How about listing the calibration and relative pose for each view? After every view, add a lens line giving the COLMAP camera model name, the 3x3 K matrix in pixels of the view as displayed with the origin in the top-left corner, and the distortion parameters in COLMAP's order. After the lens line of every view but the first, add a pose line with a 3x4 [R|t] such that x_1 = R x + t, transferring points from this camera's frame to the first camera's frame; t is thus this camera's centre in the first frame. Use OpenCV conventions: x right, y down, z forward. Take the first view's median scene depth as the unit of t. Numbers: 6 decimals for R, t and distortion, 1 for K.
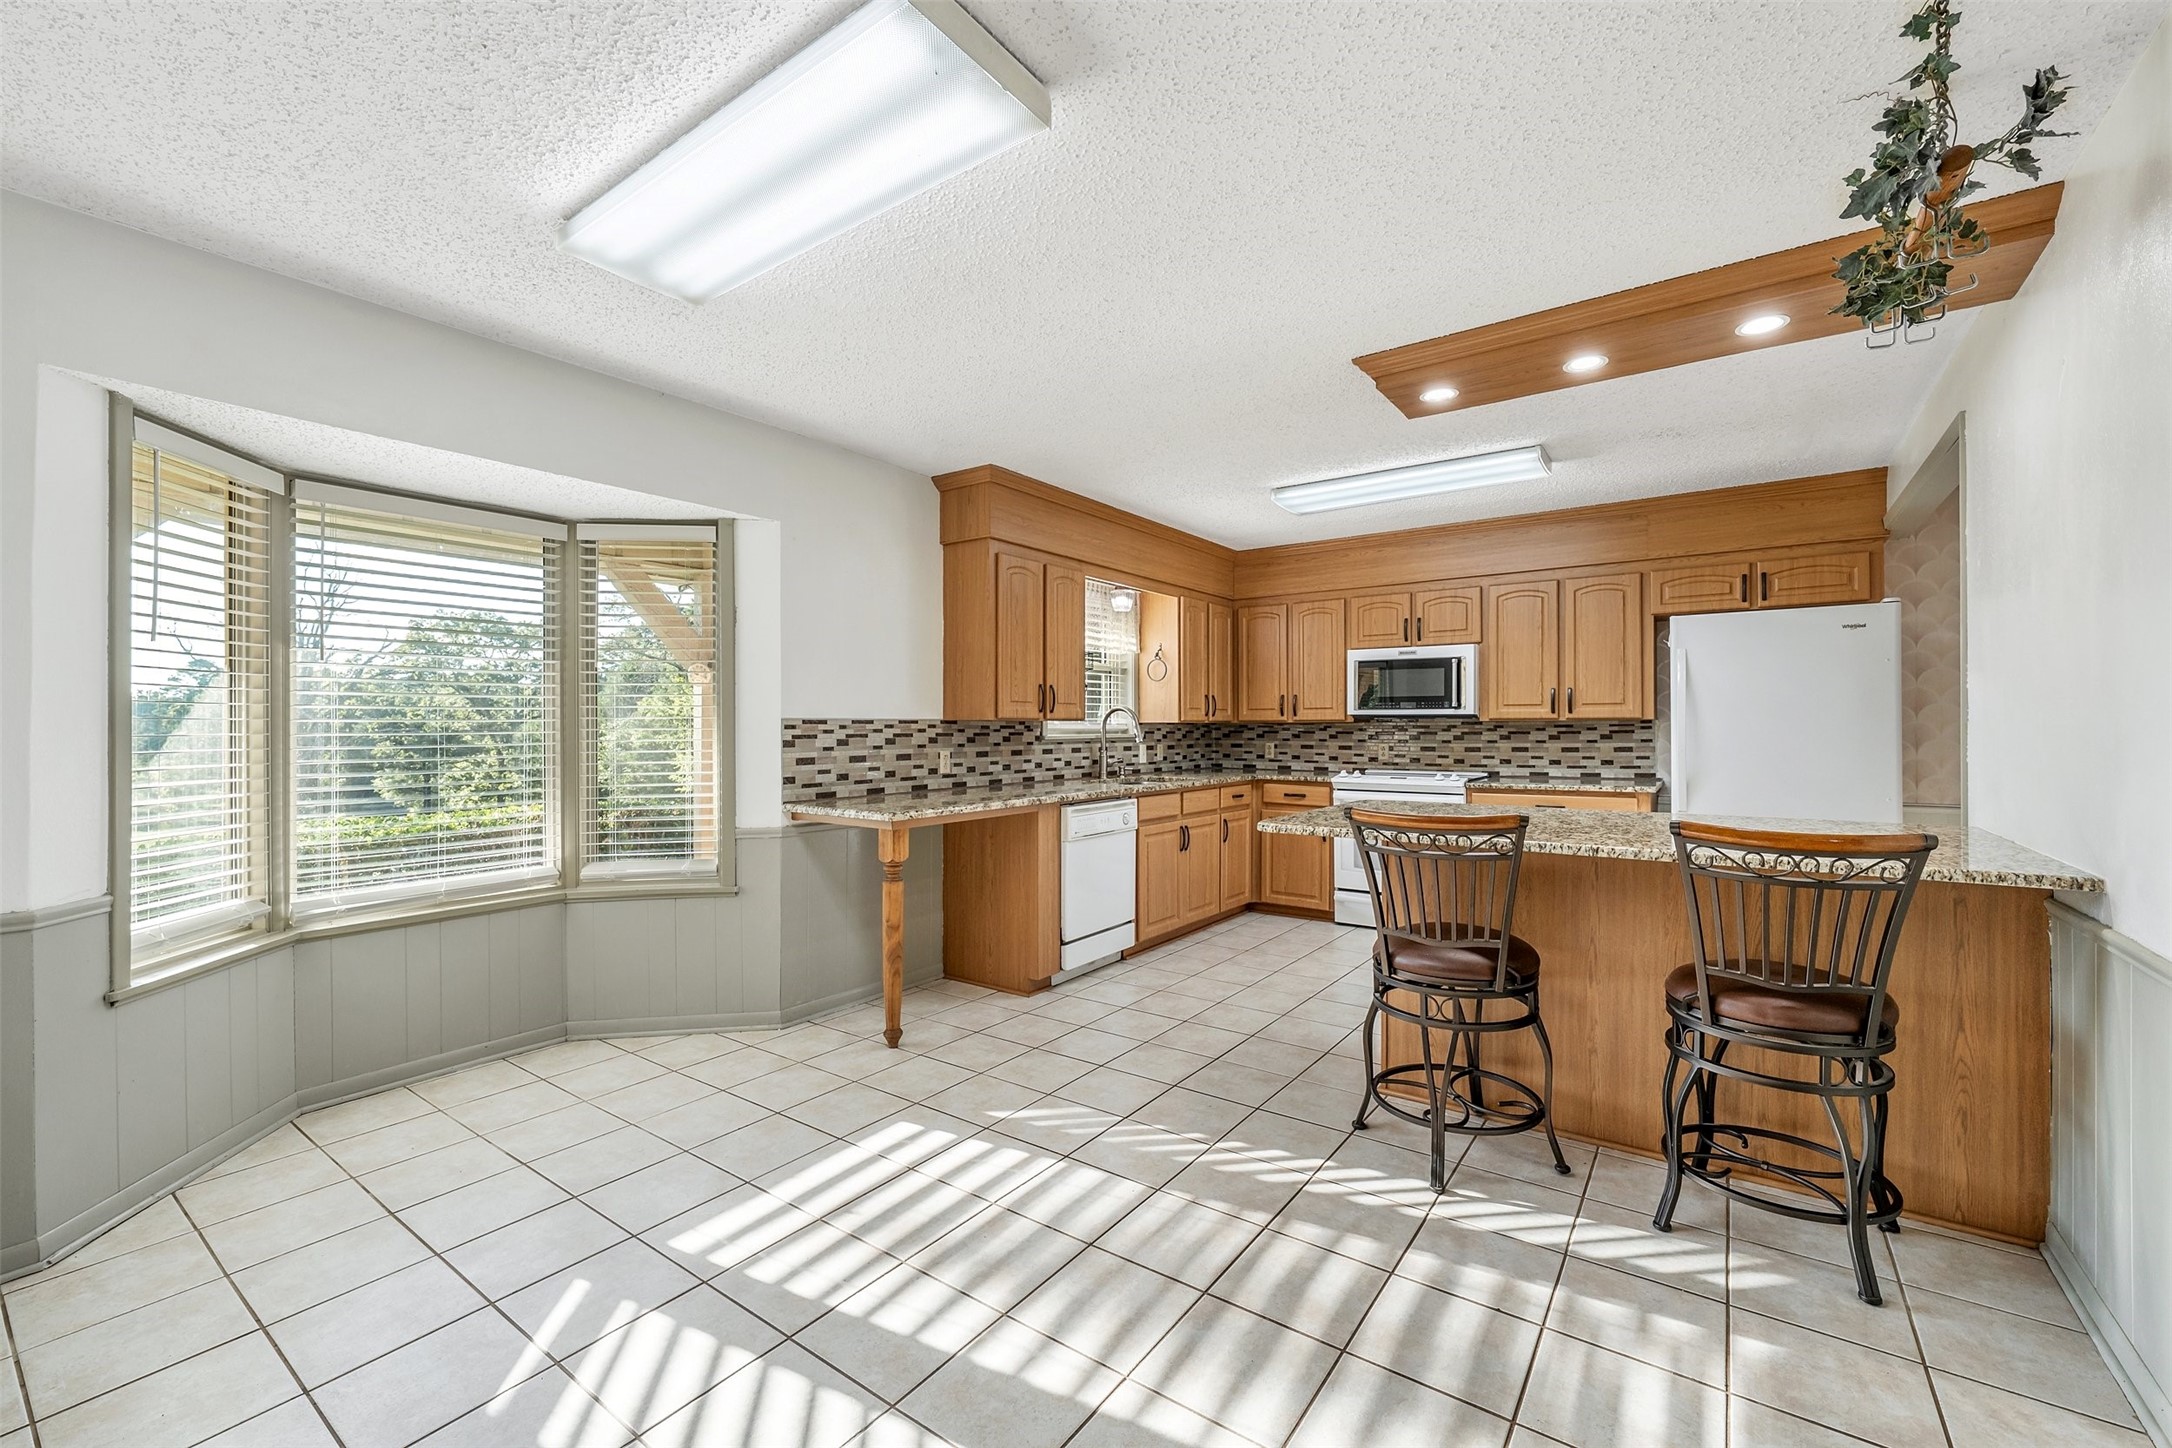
lens RADIAL K [[878.5, 0, 1082.8], [0, 878.5, 726.5], [0, 0, 1]] dist [-0.013799, 0.000274]
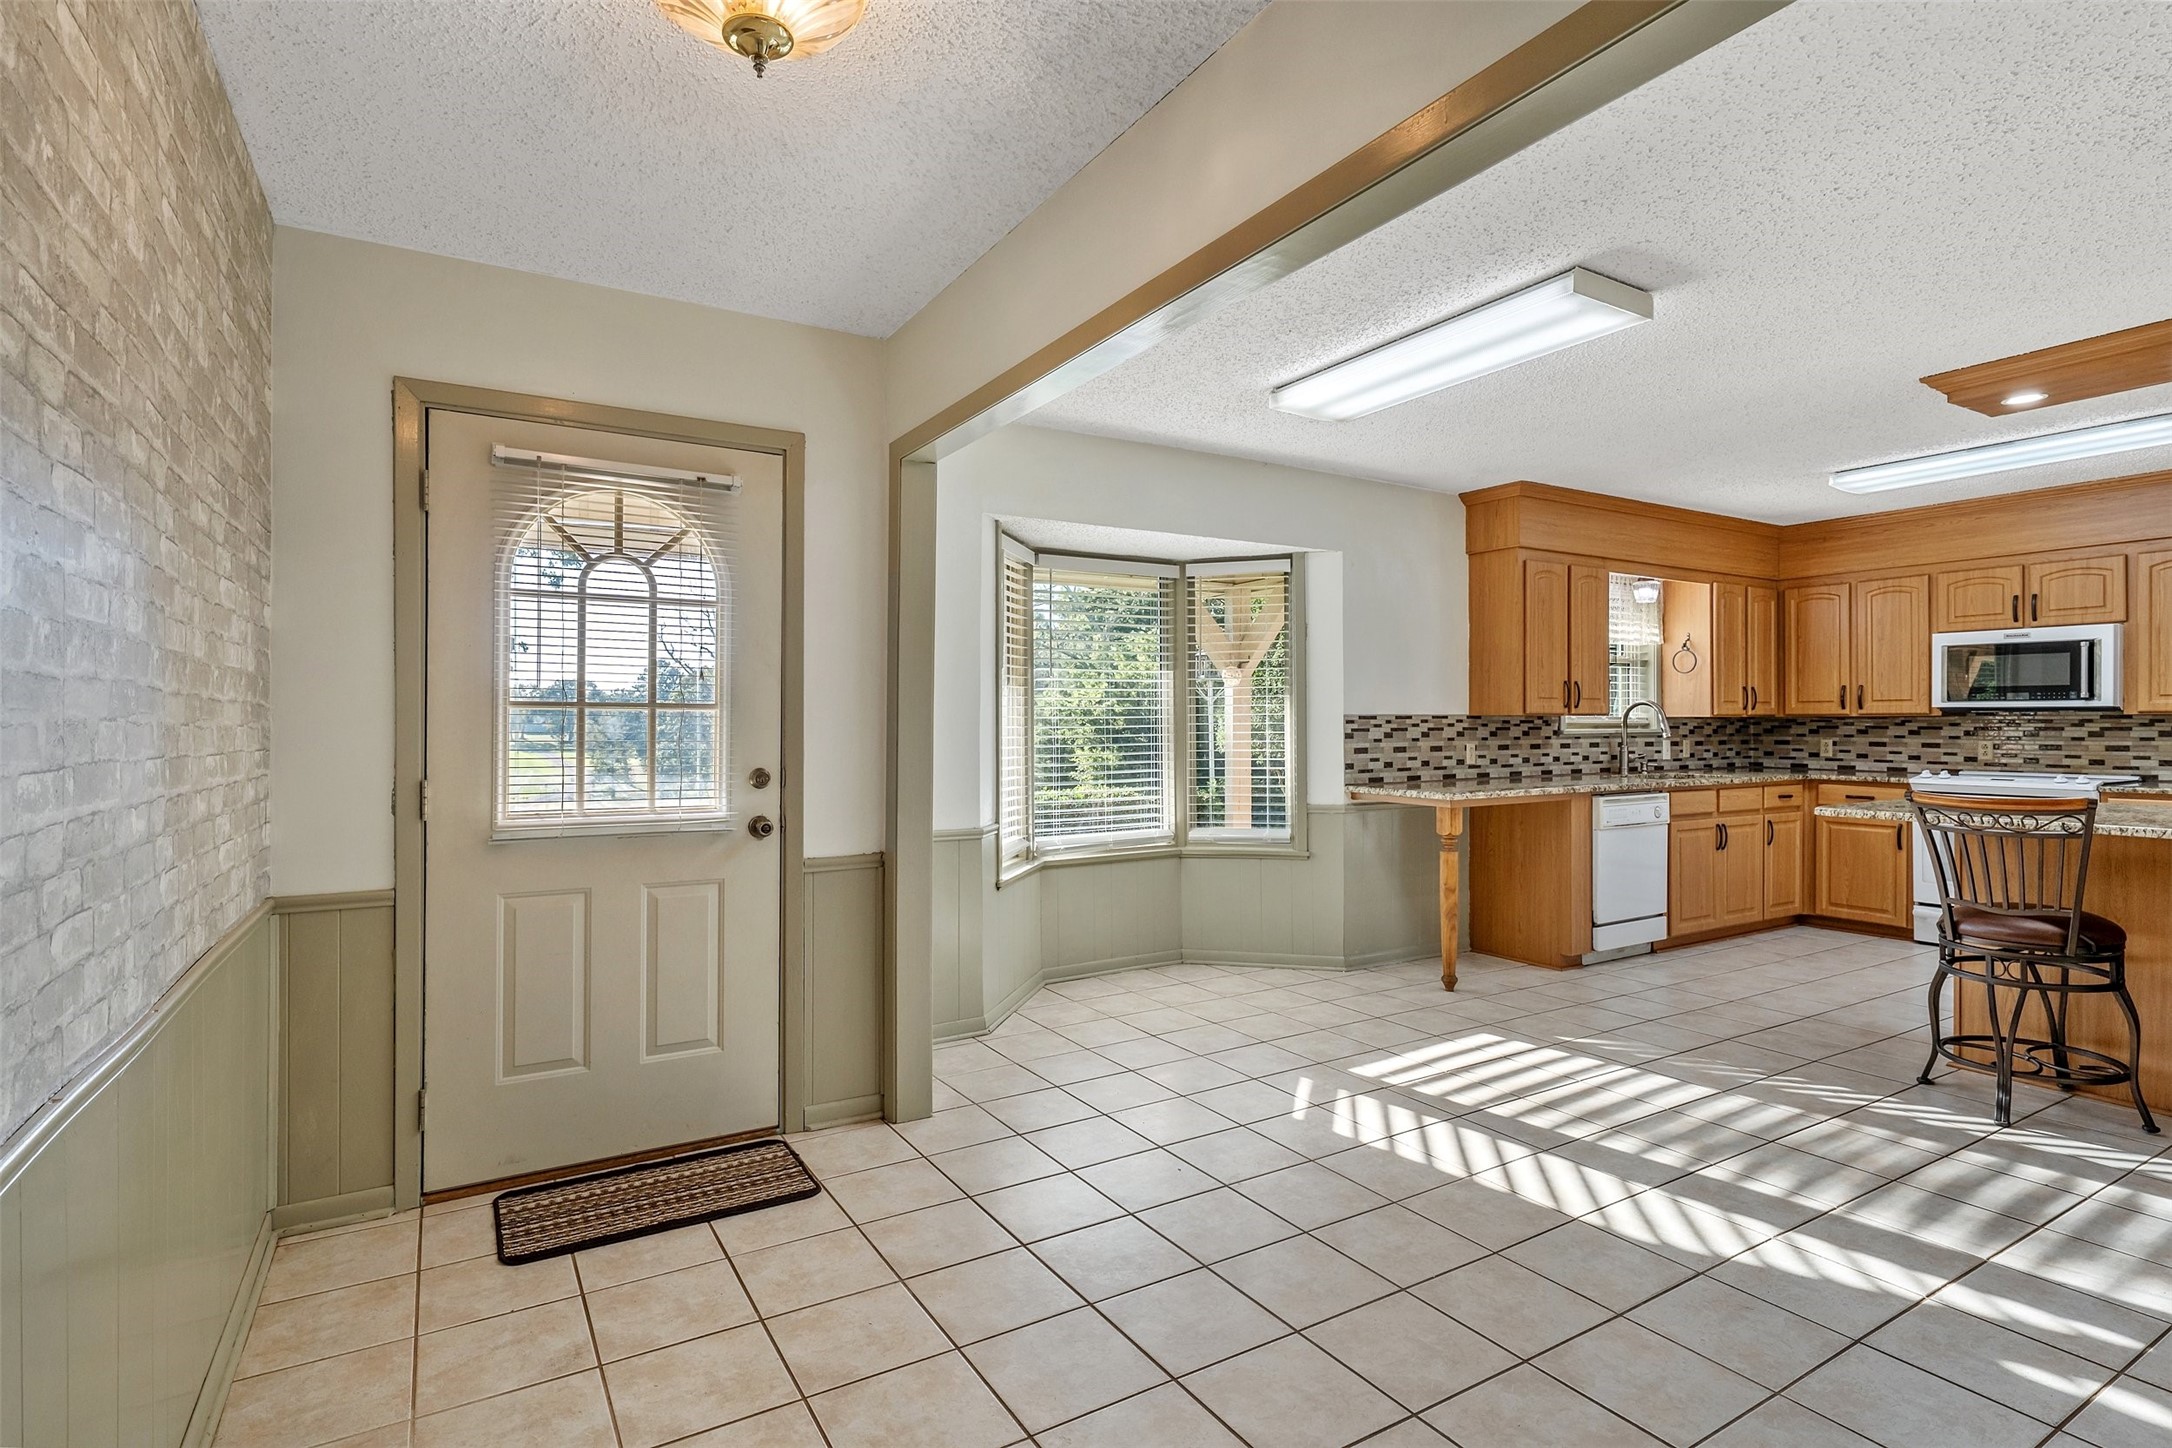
lens RADIAL K [[1063.5, 0, 1076.9], [0, 1063.5, 718.7], [0, 0, 1]] dist [-0.001110, -0.001540]
pose [[0.920064, -0.000887, -0.391768, -0.097633], [0.000595, 0.999999, -0.000866, -0.002449], [0.391769, 0.000564, 0.920064, -0.440044]]
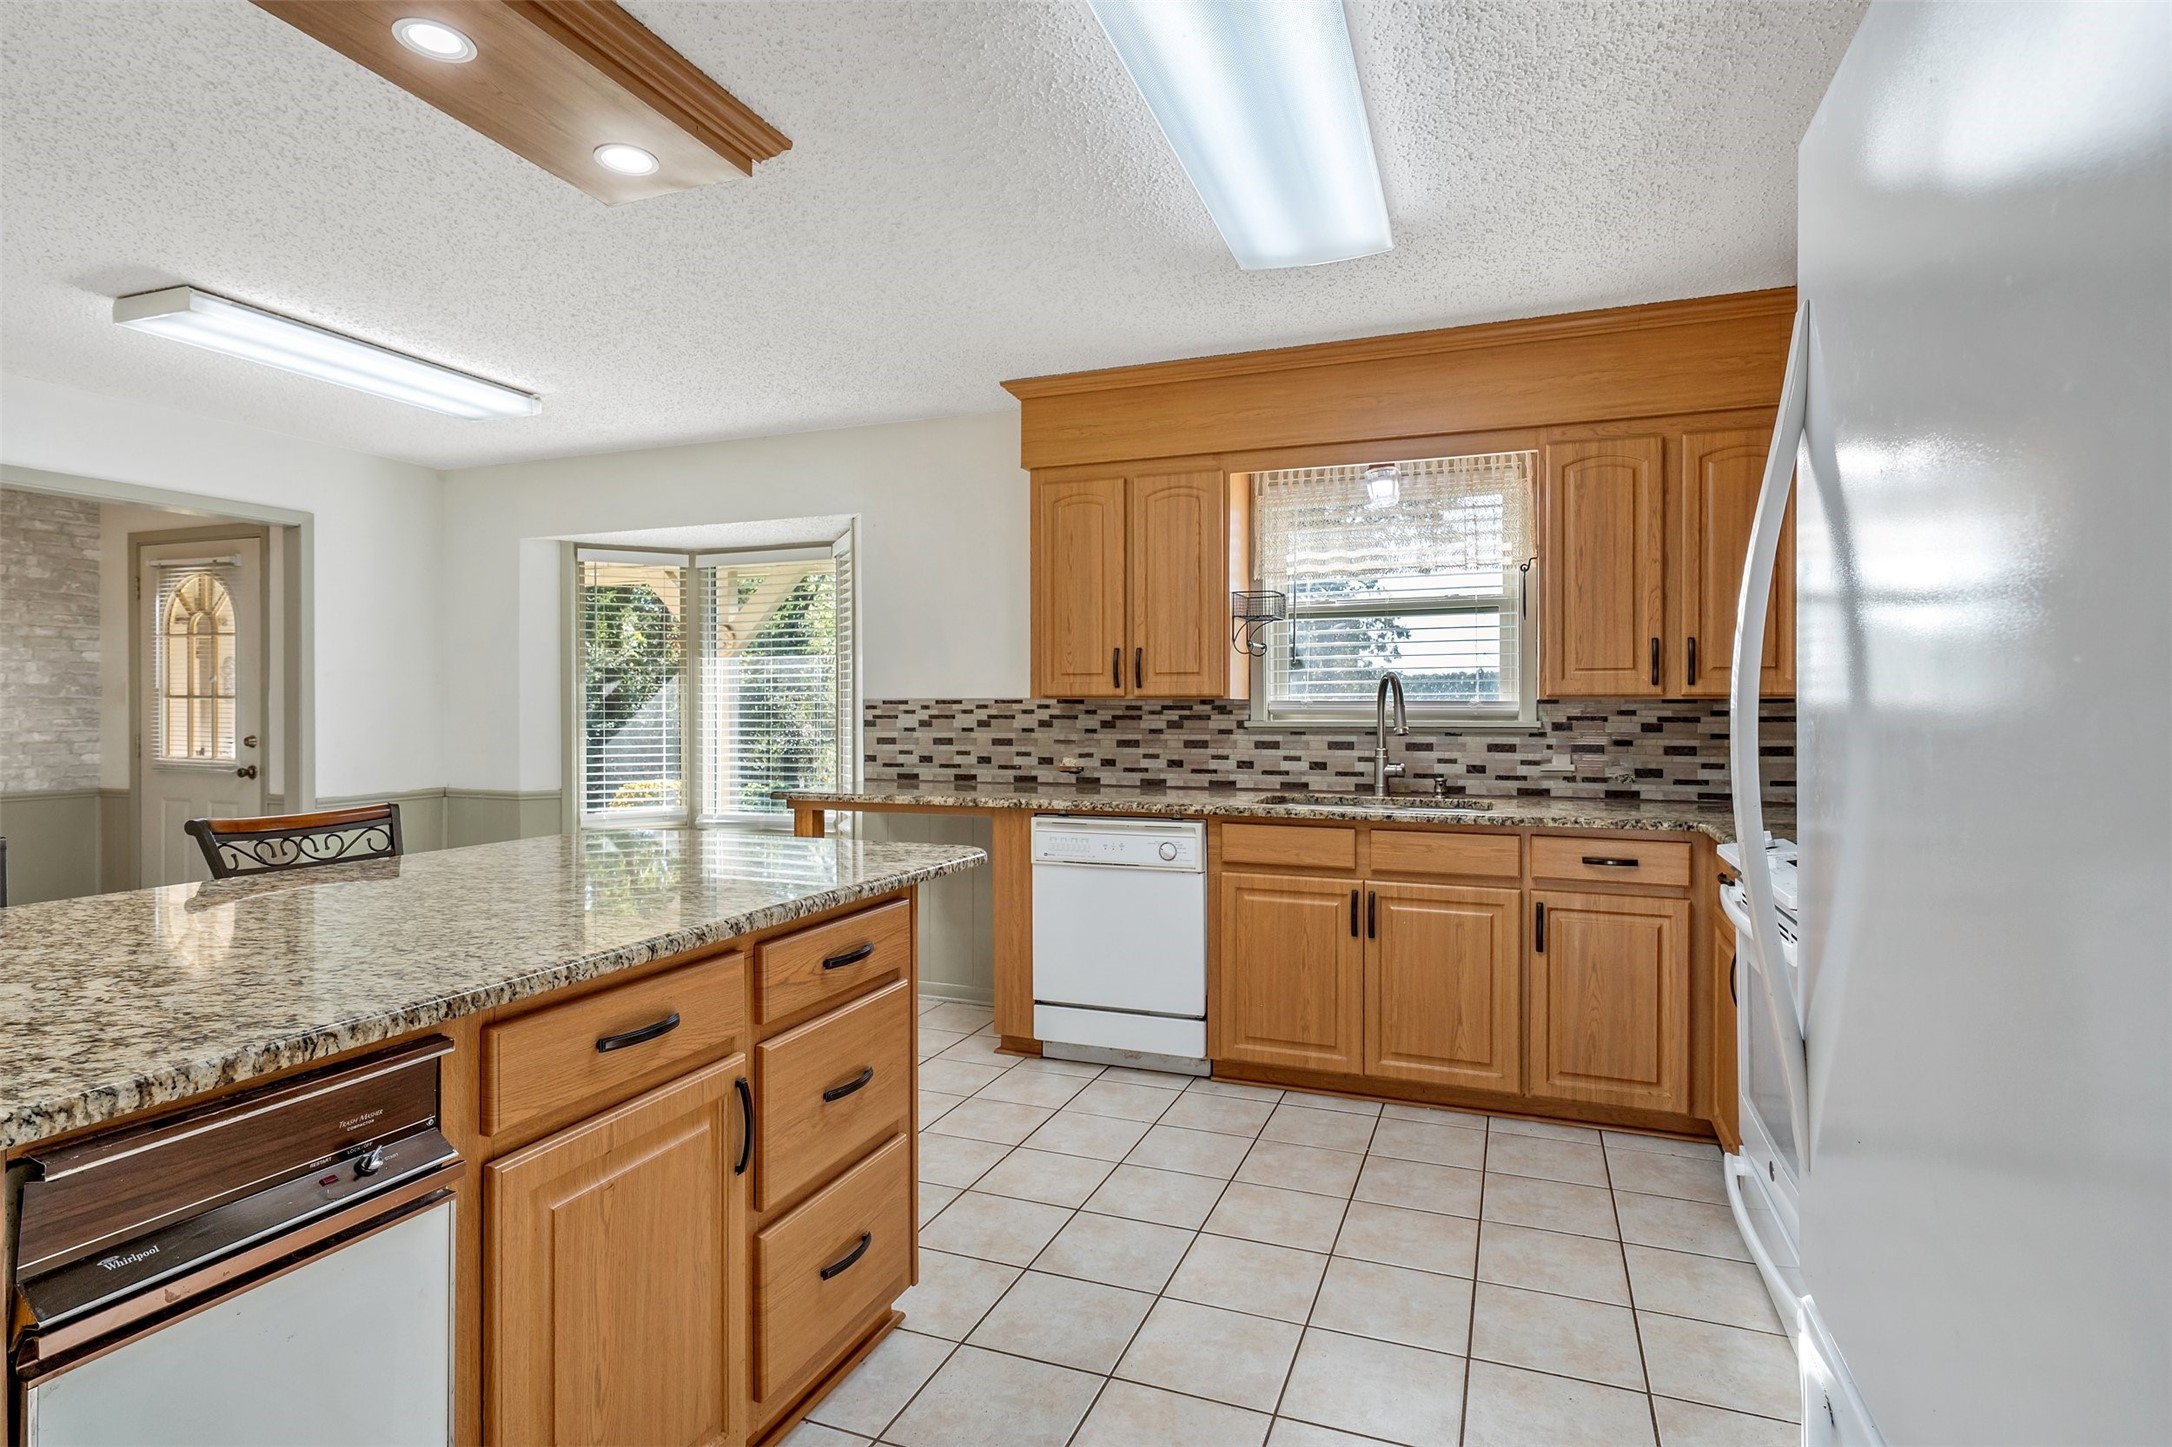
lens RADIAL K [[1117.6, 0, 1083.5], [0, 1117.6, 706.8], [0, 0, 1]] dist [0.000658, 0.000007]
pose [[0.254652, 0.001840, -0.967031, 0.921522], [0.001085, 0.999997, 0.002188, -0.002487], [0.967032, -0.001606, 0.254649, 0.822194]]
